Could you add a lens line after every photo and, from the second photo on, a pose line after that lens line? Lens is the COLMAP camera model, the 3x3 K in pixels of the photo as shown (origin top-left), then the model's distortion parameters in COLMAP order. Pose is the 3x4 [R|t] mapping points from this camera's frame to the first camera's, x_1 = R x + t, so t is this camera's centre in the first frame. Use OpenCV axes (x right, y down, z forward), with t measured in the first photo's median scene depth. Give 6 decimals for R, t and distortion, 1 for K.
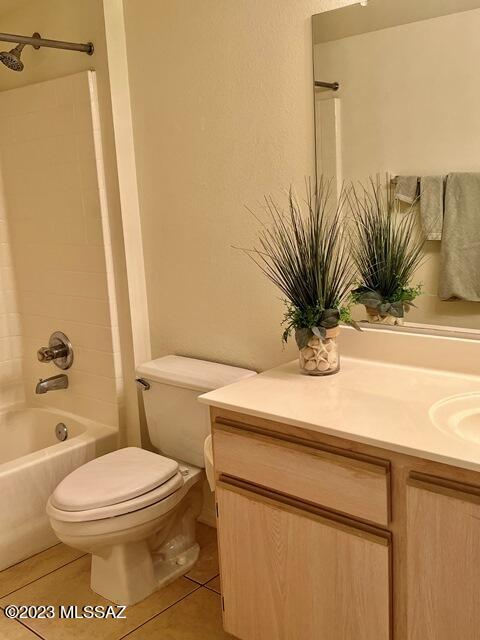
lens RADIAL K [[659.4, 0, 240.0], [0, 659.4, 321.1], [0, 0, 1]] dist [0.023417, 0.000000]
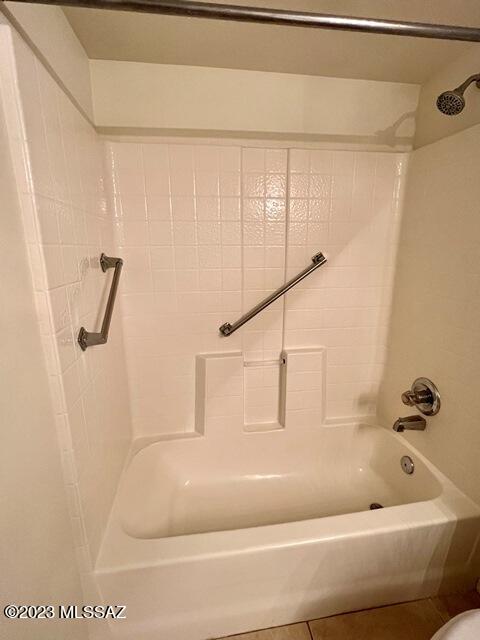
lens RADIAL K [[304.0, 0, 238.5], [0, 304.0, 319.8], [0, 0, 1]] dist [0.000587, -0.000245]
pose [[0.760775, 0.192190, -0.619907, -0.220549], [-0.157539, 0.981268, 0.110885, -0.082854], [0.629606, 0.013301, 0.776801, 0.433214]]
